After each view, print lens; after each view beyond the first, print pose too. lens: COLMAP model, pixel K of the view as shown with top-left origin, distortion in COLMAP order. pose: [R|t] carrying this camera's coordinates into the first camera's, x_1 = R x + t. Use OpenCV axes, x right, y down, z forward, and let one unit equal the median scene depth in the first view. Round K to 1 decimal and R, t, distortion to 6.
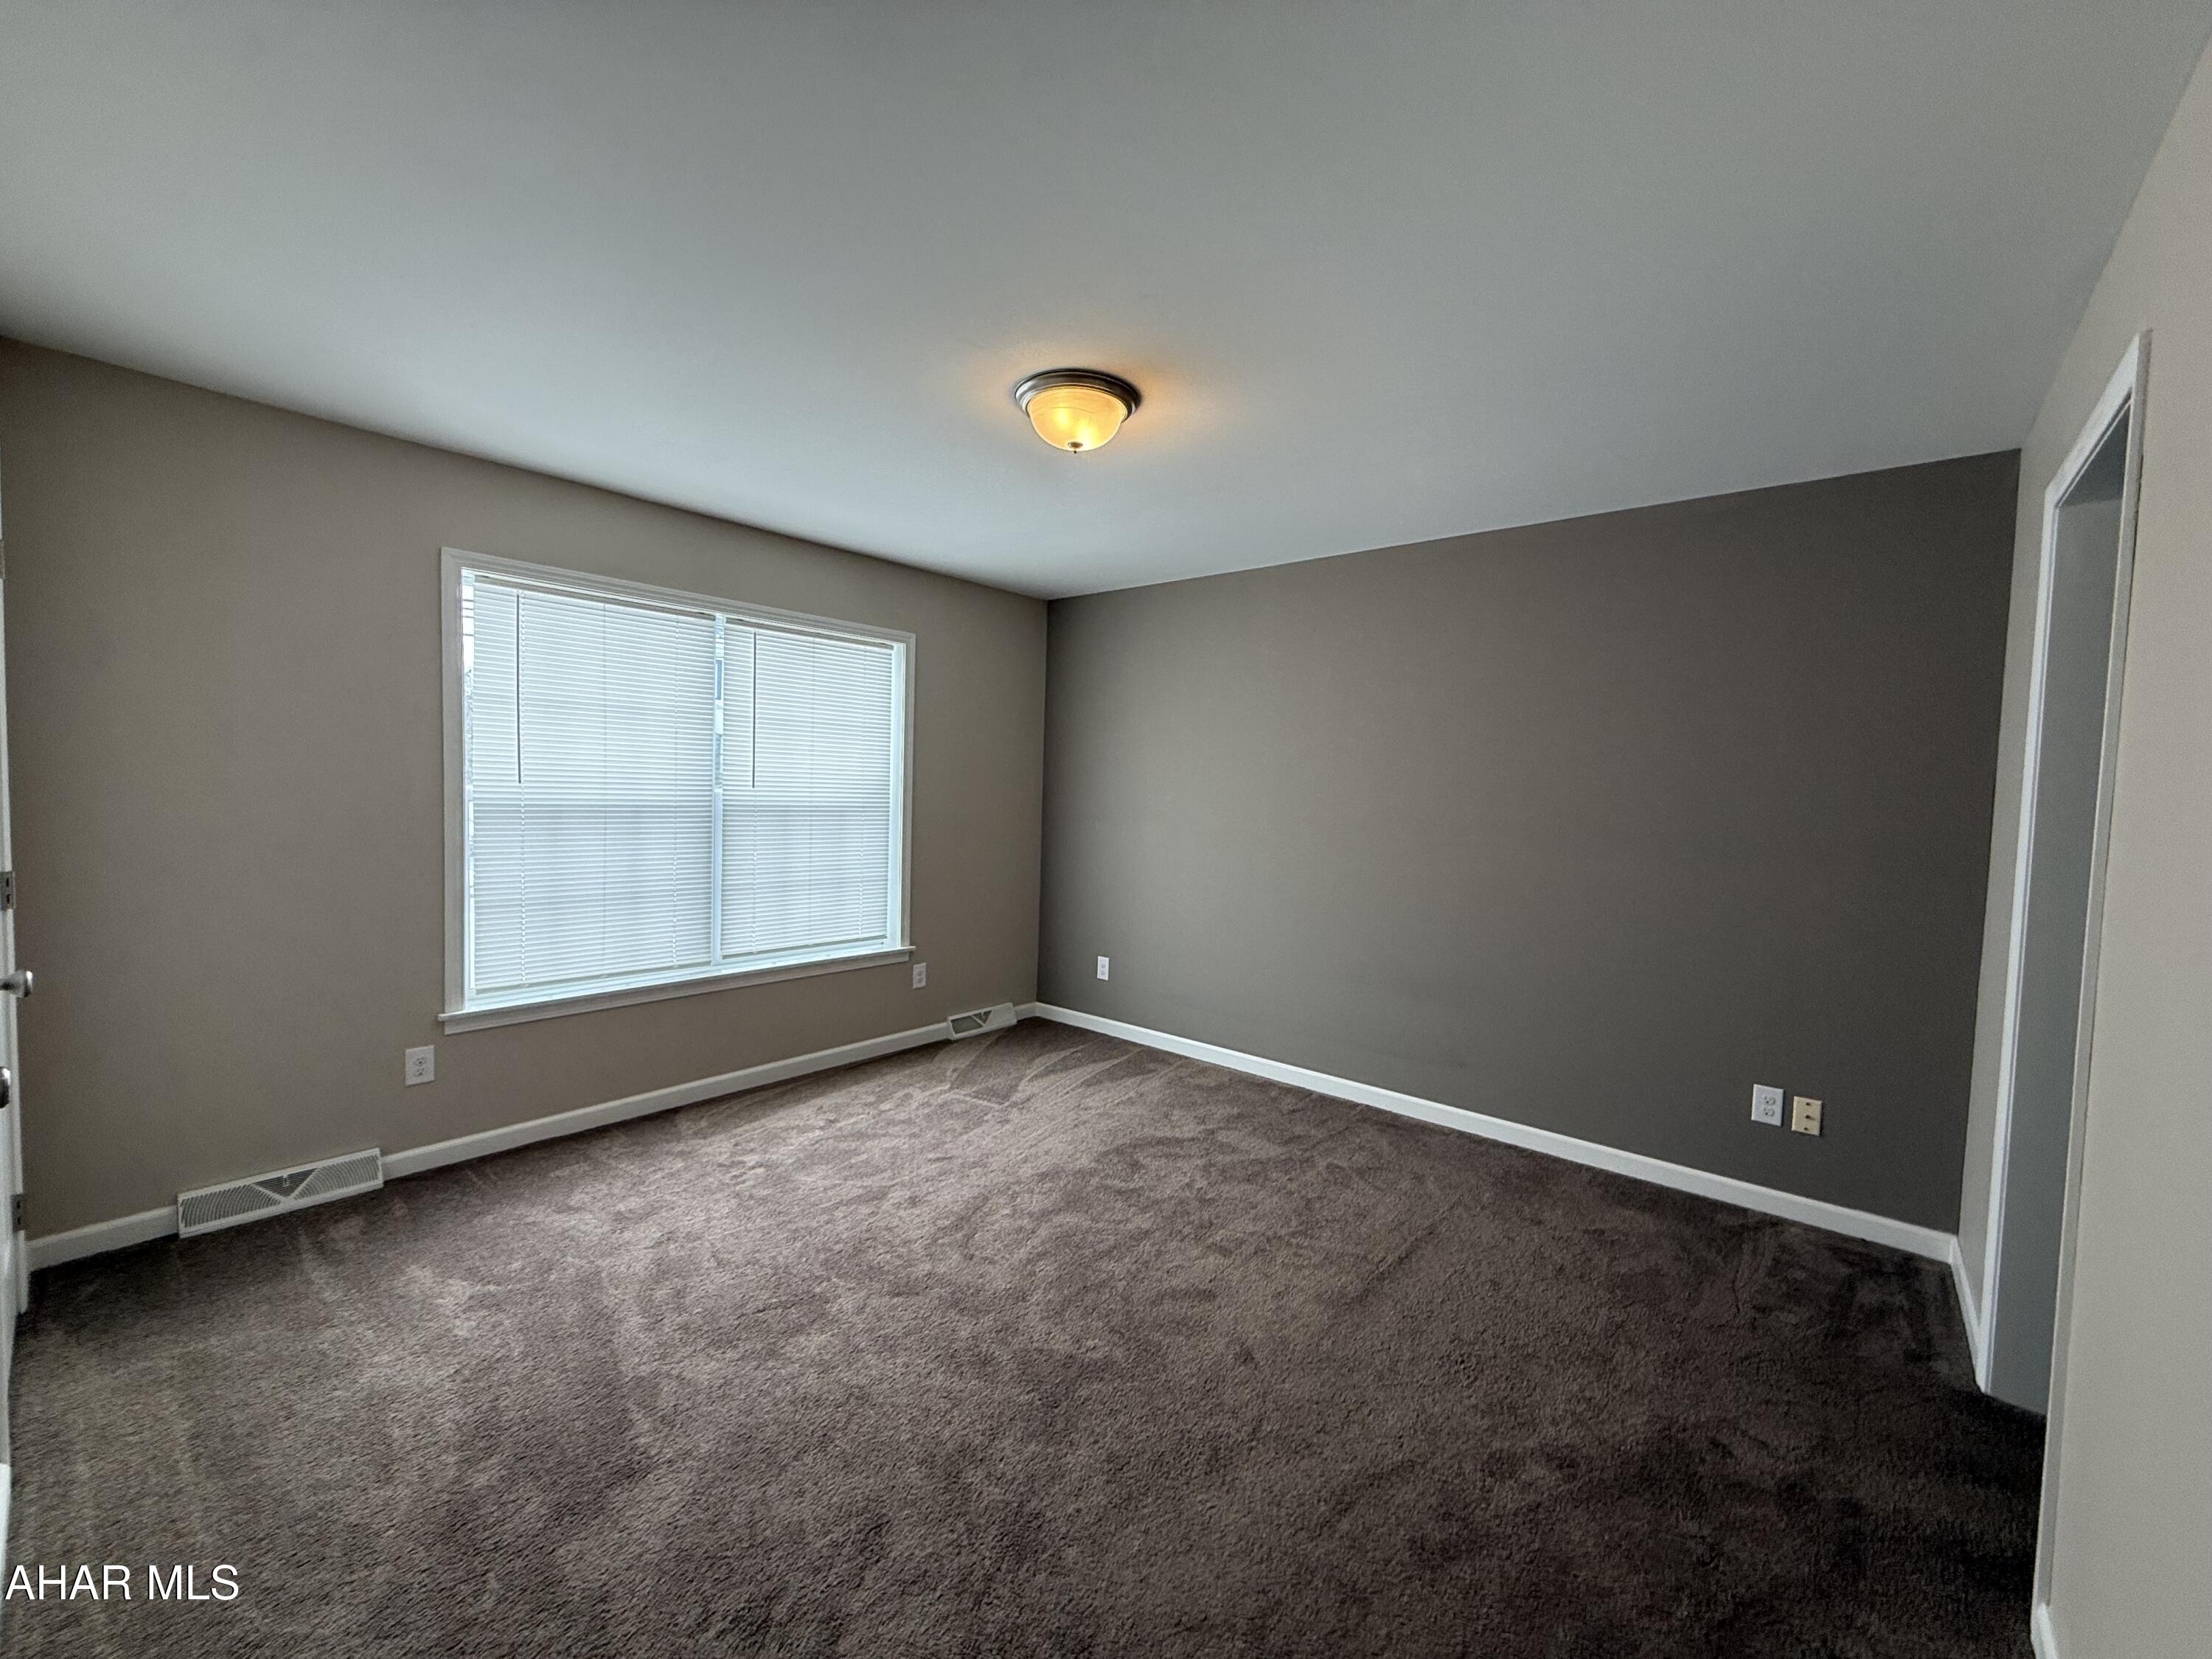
lens RADIAL K [[884.2, 0, 1104.4], [0, 884.2, 829.9], [0, 0, 1]] dist [-0.000102, 0.000432]
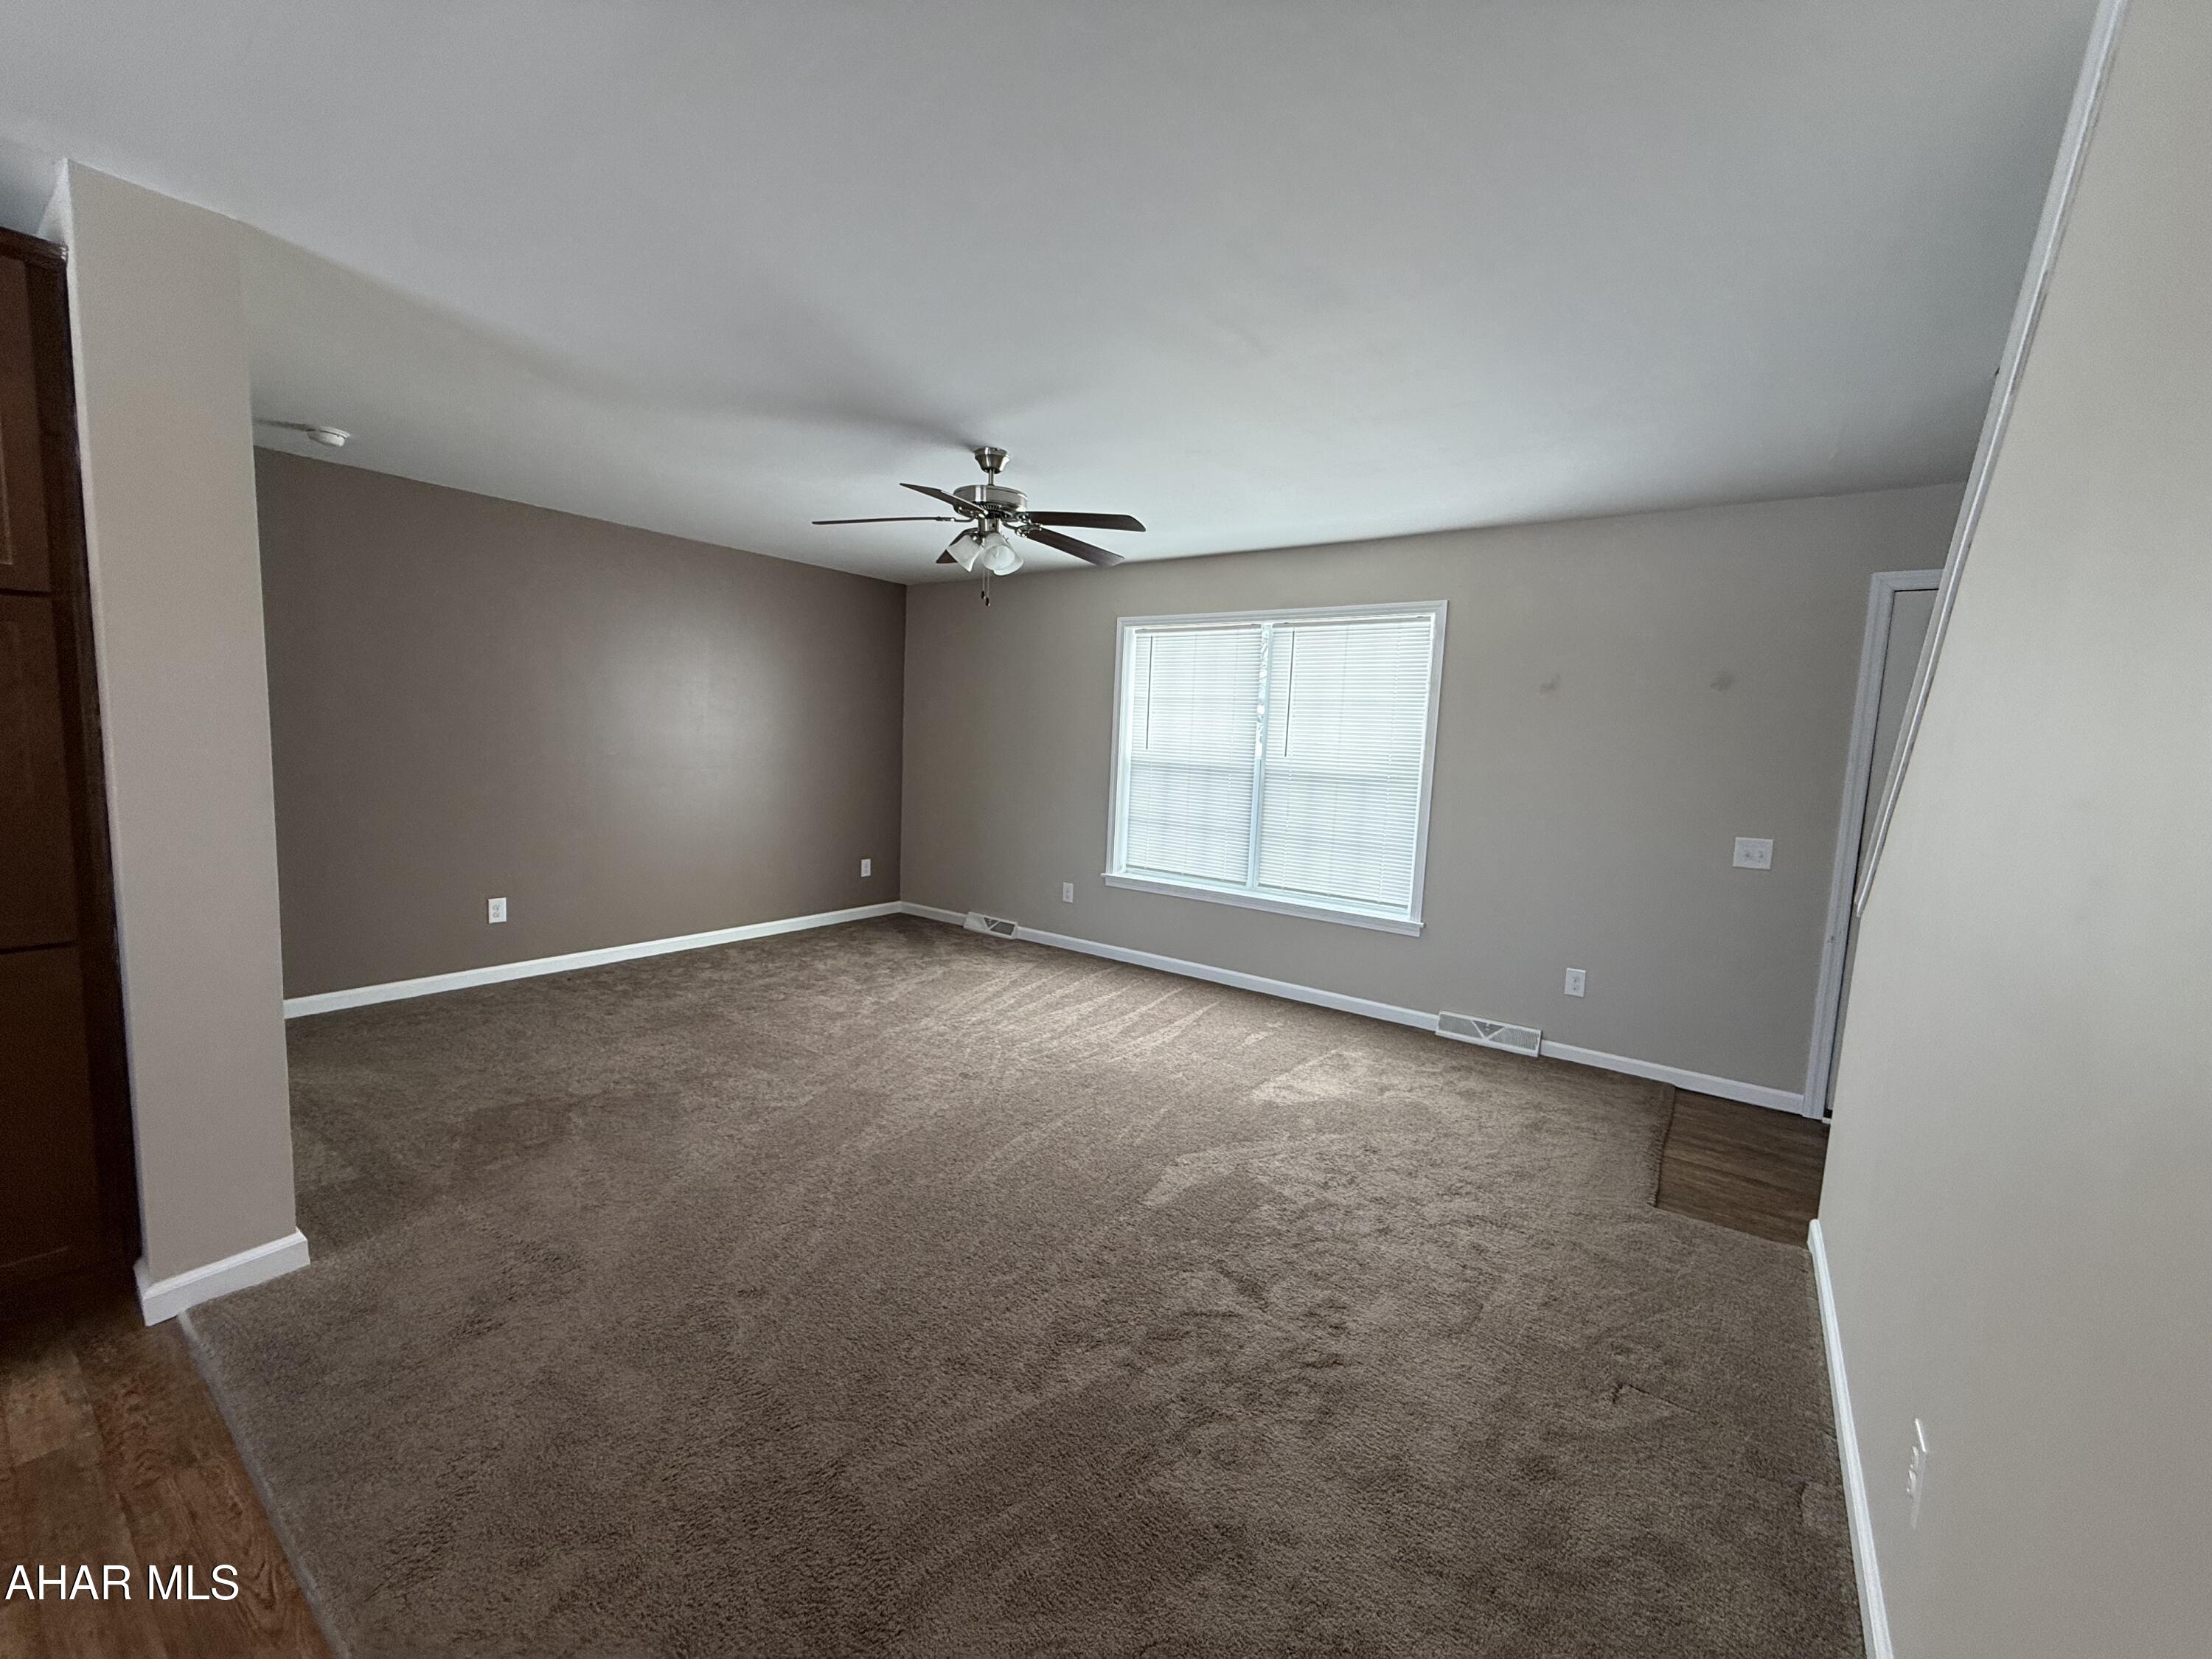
lens RADIAL K [[883.6, 0, 1103.4], [0, 883.6, 829.6], [0, 0, 1]] dist [0.000641, 0.000483]
pose [[0.073839, 0.082996, -0.993811, 0.842292], [-0.085647, 0.993377, 0.076597, -0.018445], [0.993586, 0.079461, 0.080459, 0.659544]]
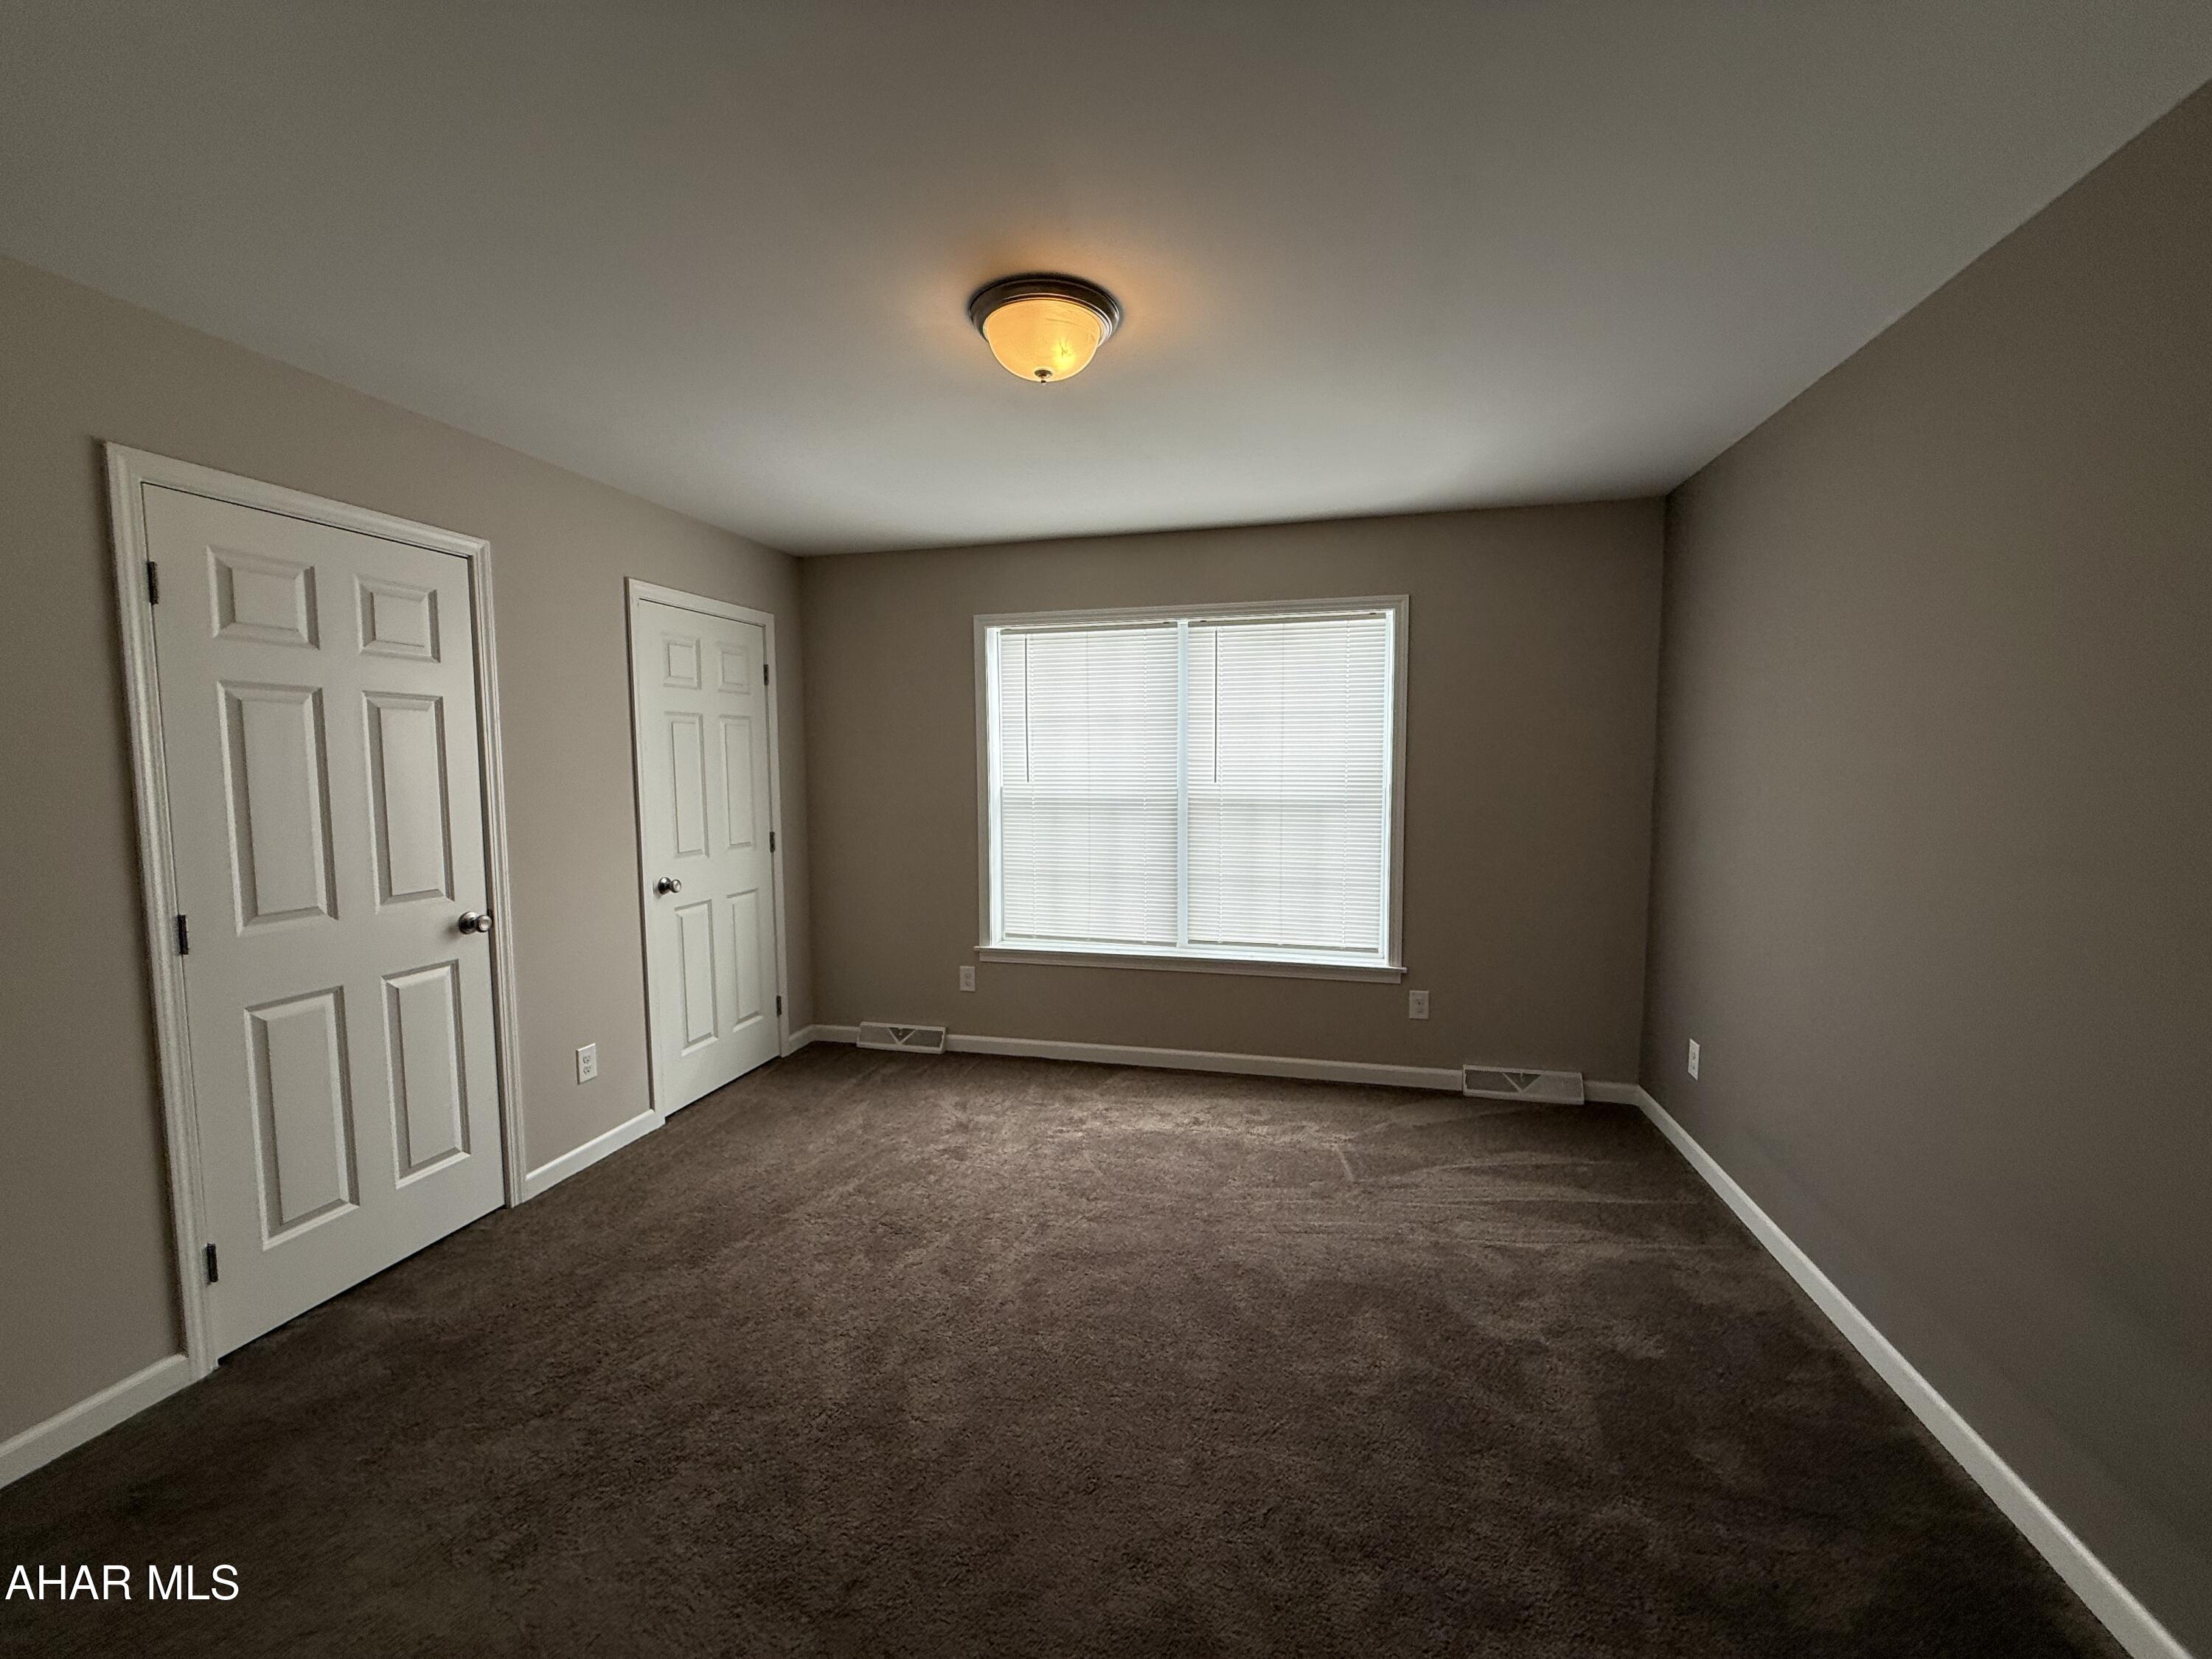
lens RADIAL K [[884.2, 0, 1104.4], [0, 884.2, 829.9], [0, 0, 1]] dist [-0.000102, 0.000432]
pose [[0.446615, 0.039162, -0.893869, 0.473455], [-0.024819, 0.999199, 0.031376, -0.021827], [0.894382, 0.008172, 0.447230, 0.430006]]
